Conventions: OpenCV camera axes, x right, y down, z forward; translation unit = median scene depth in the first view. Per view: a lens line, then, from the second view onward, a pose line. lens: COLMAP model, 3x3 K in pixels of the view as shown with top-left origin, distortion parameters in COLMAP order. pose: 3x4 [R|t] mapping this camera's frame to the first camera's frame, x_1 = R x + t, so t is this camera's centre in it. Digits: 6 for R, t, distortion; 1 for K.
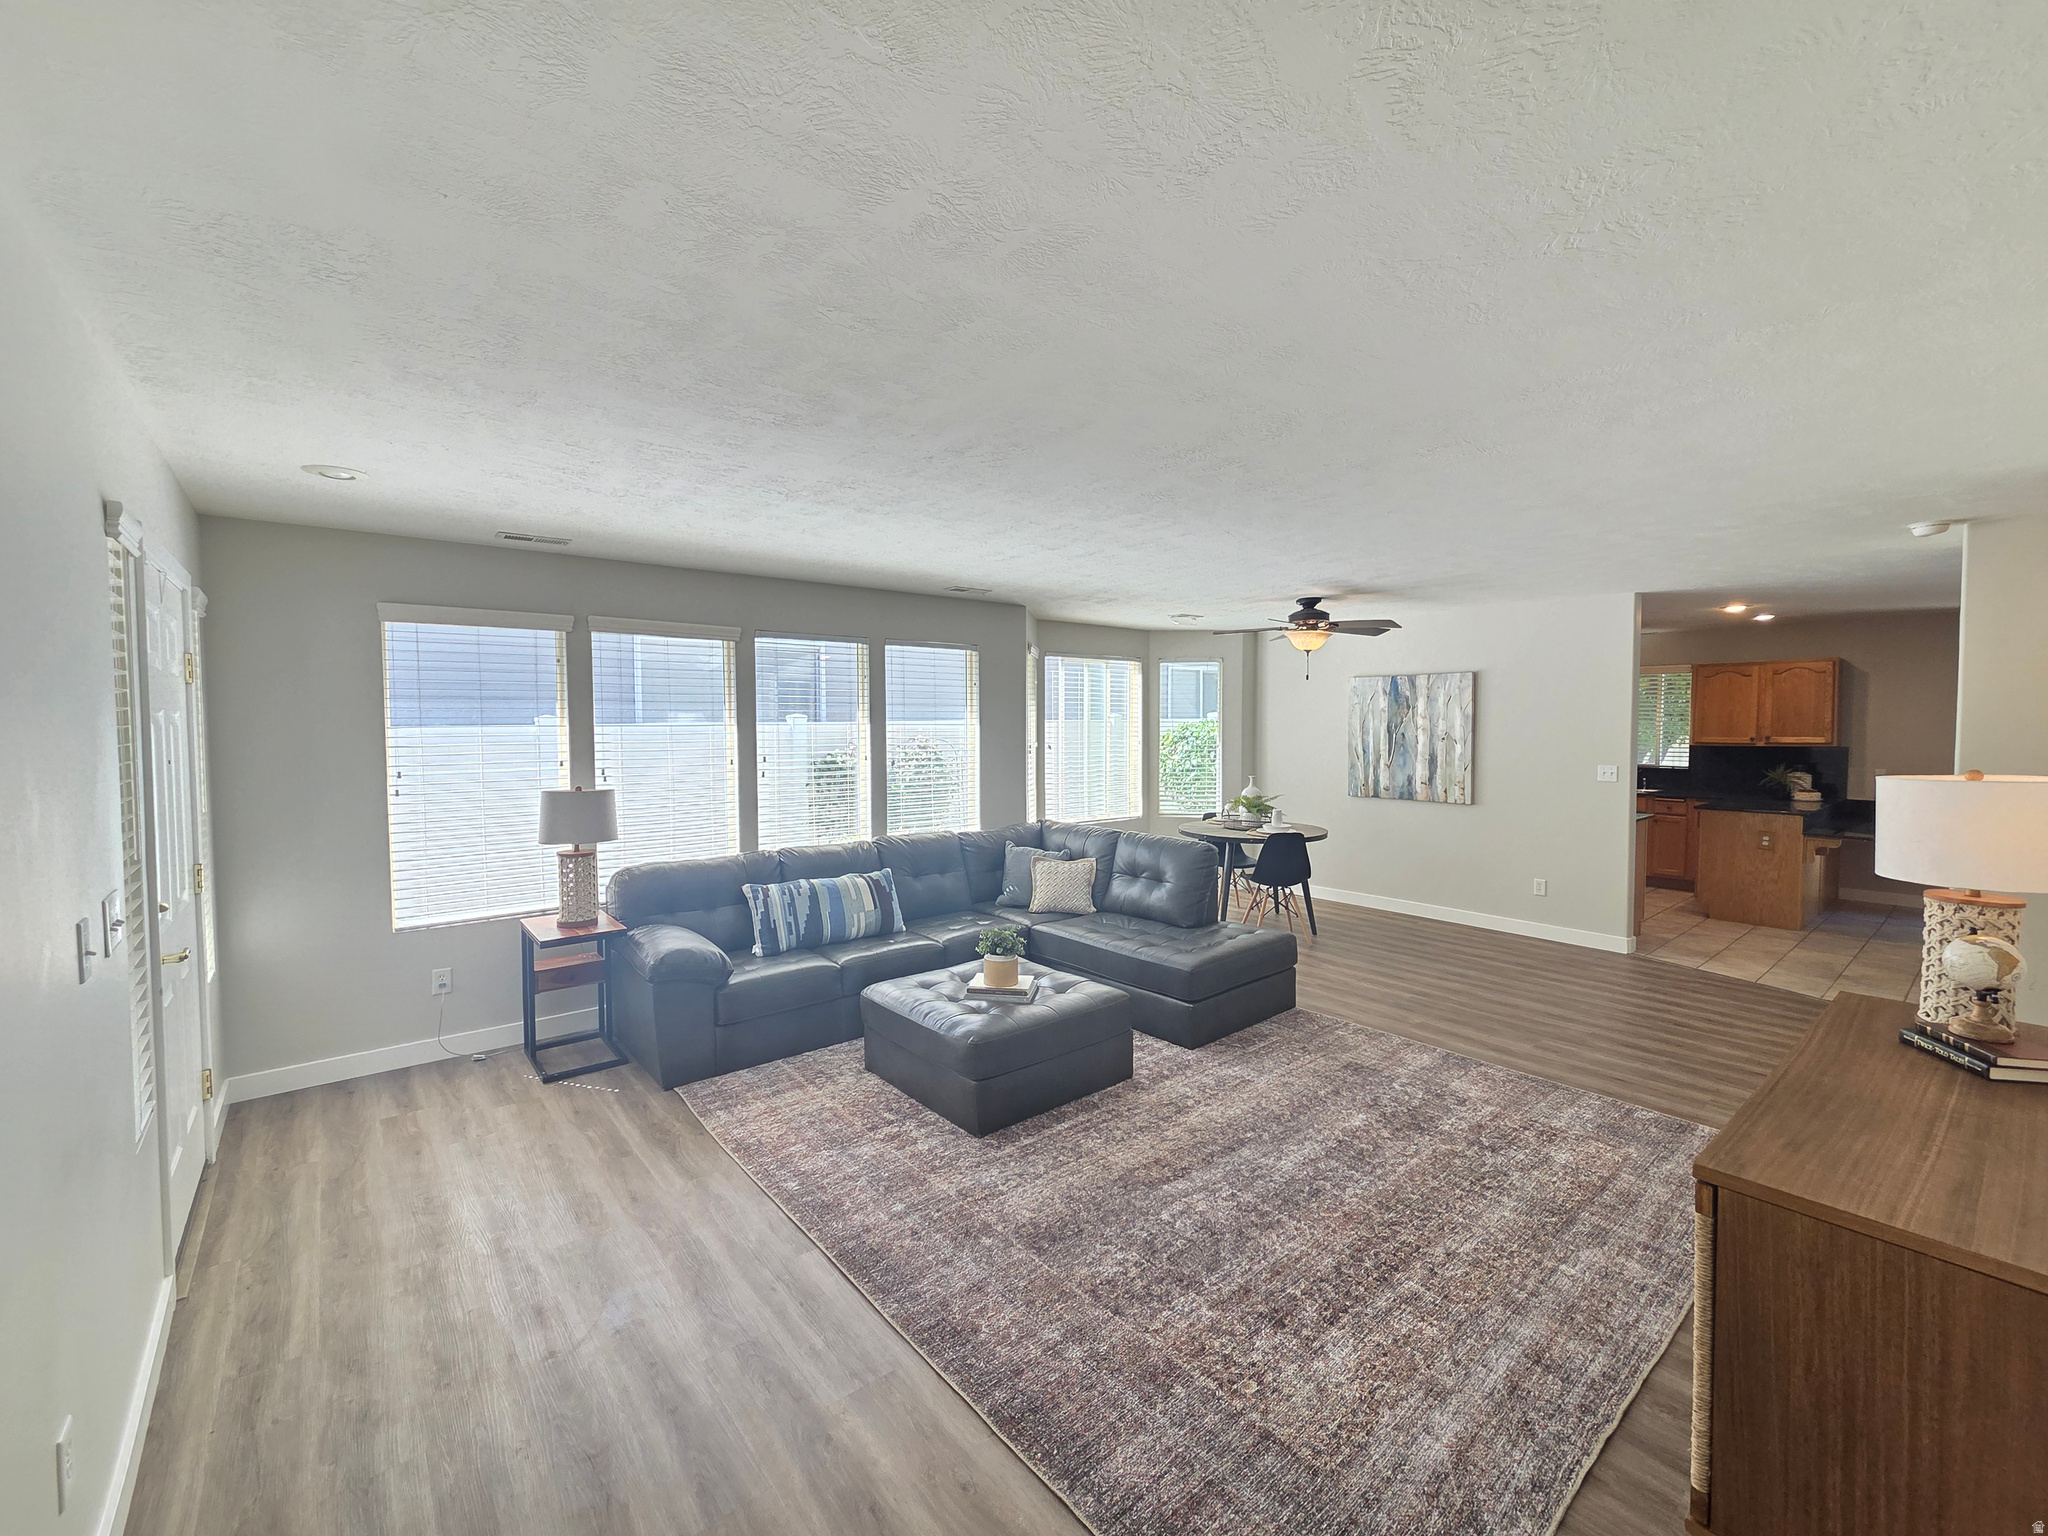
lens RADIAL K [[841.1, 0, 1020.3], [0, 841.1, 759.3], [0, 0, 1]] dist [0.001289, 0.001566]
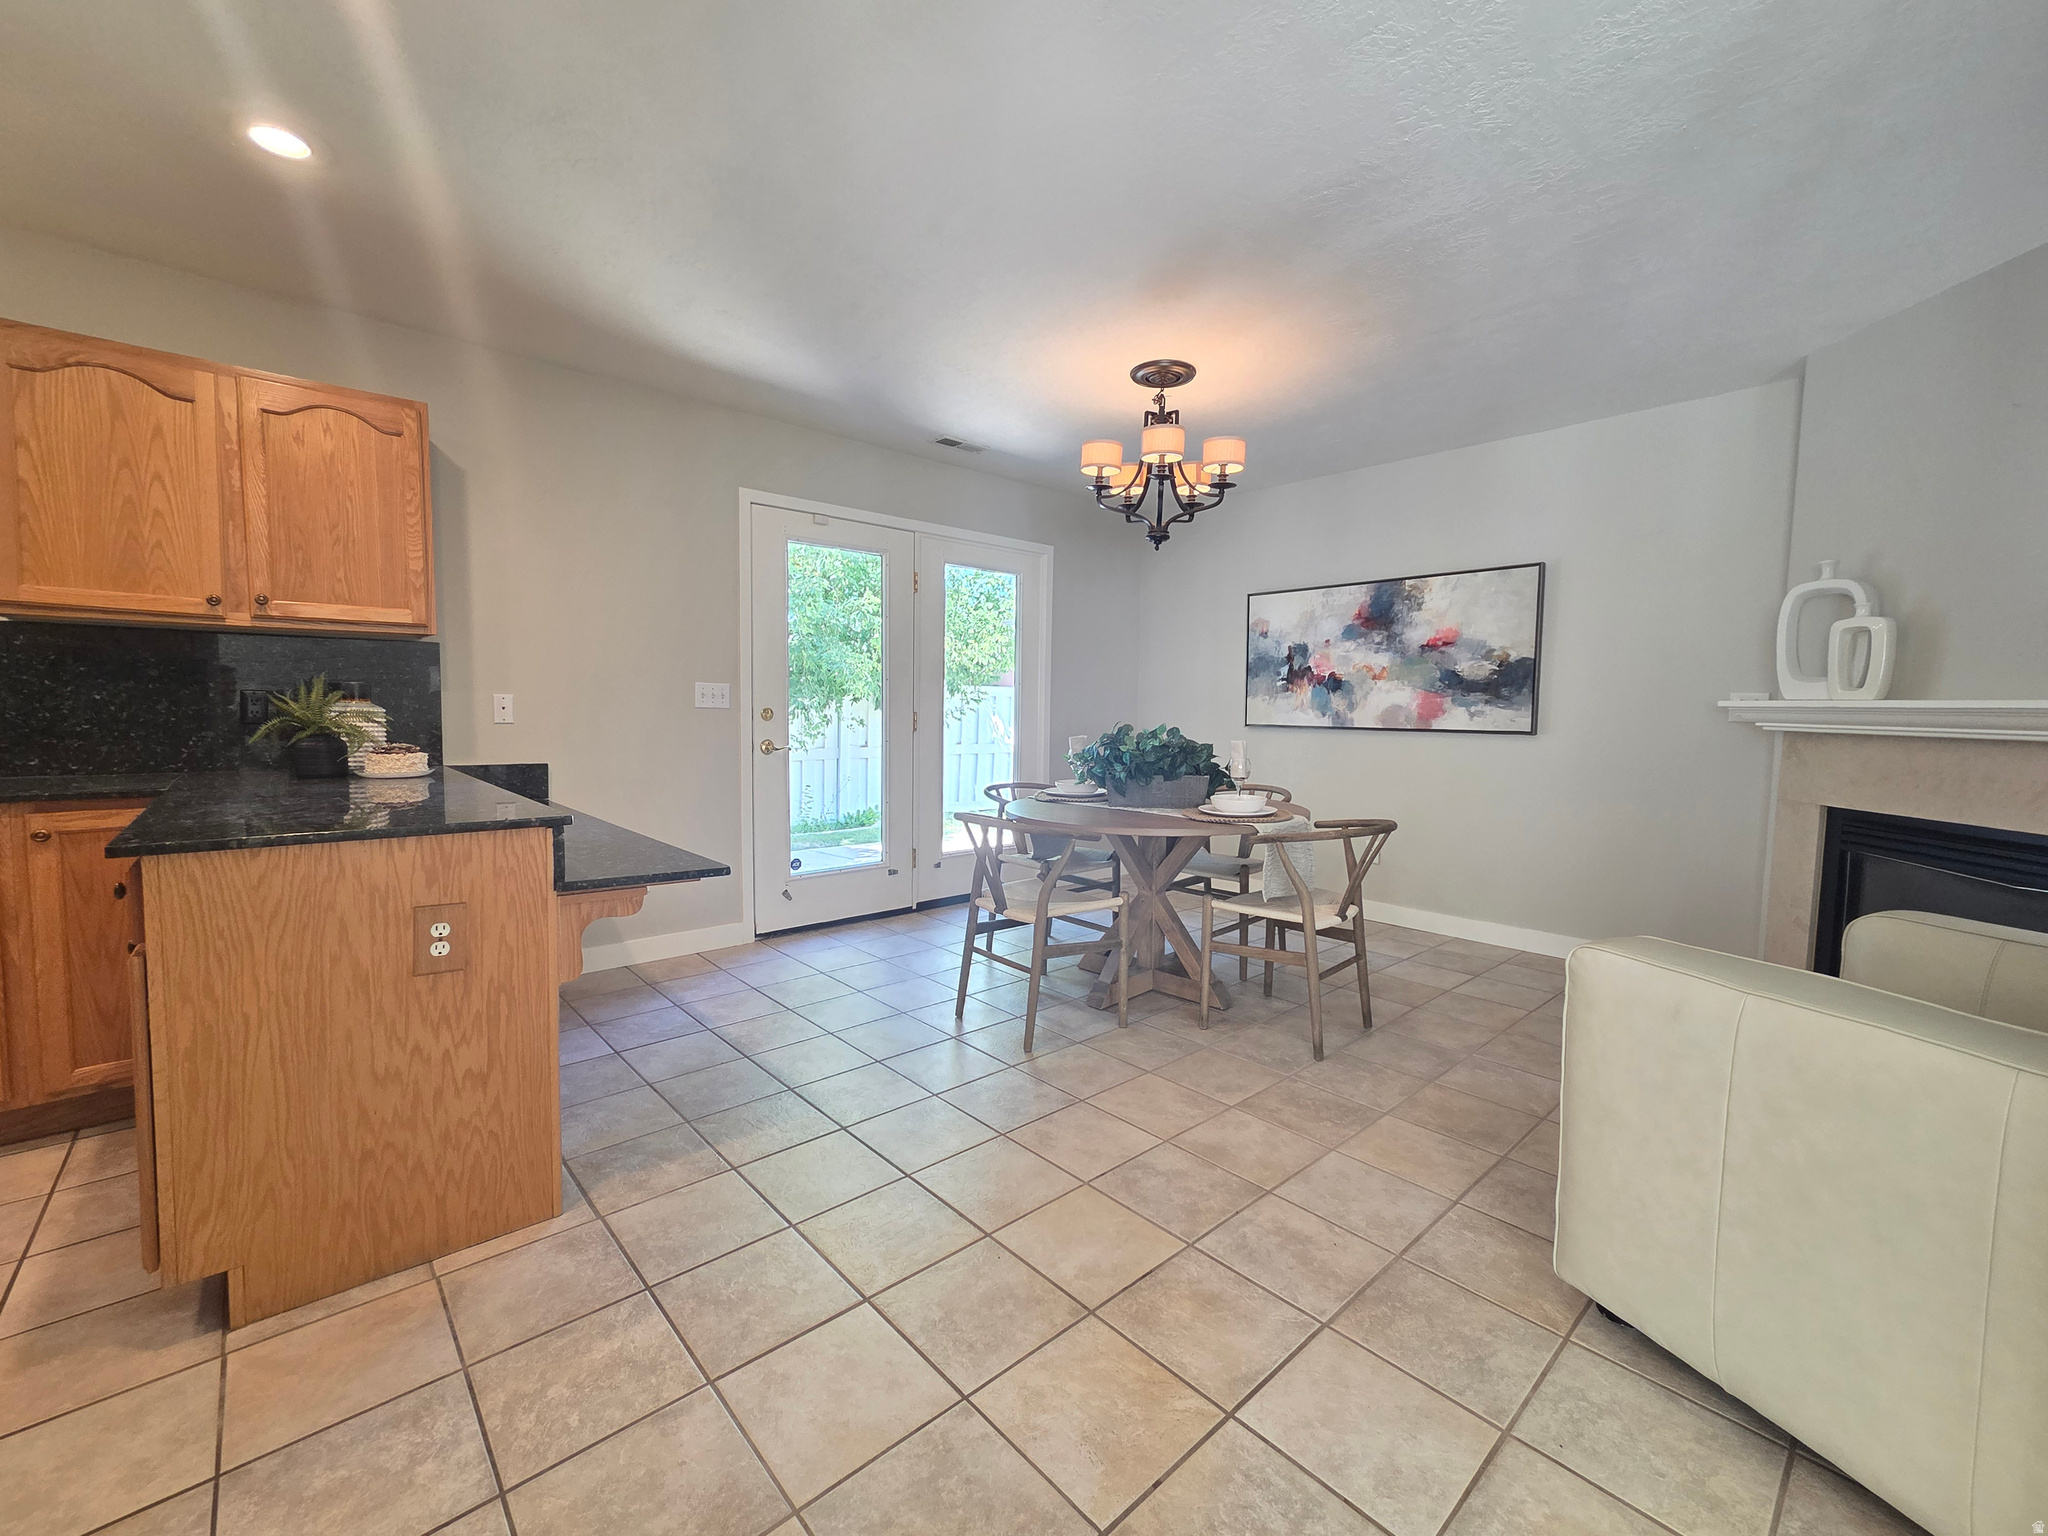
lens RADIAL K [[841.1, 0, 1010.2], [0, 841.1, 772.2], [0, 0, 1]] dist [0.001289, 0.001566]
pose [[-0.035513, -0.074322, 0.996602, 1.034632], [0.028791, 0.996741, 0.075358, 0.050459], [-0.998954, 0.031370, -0.033258, 1.382164]]
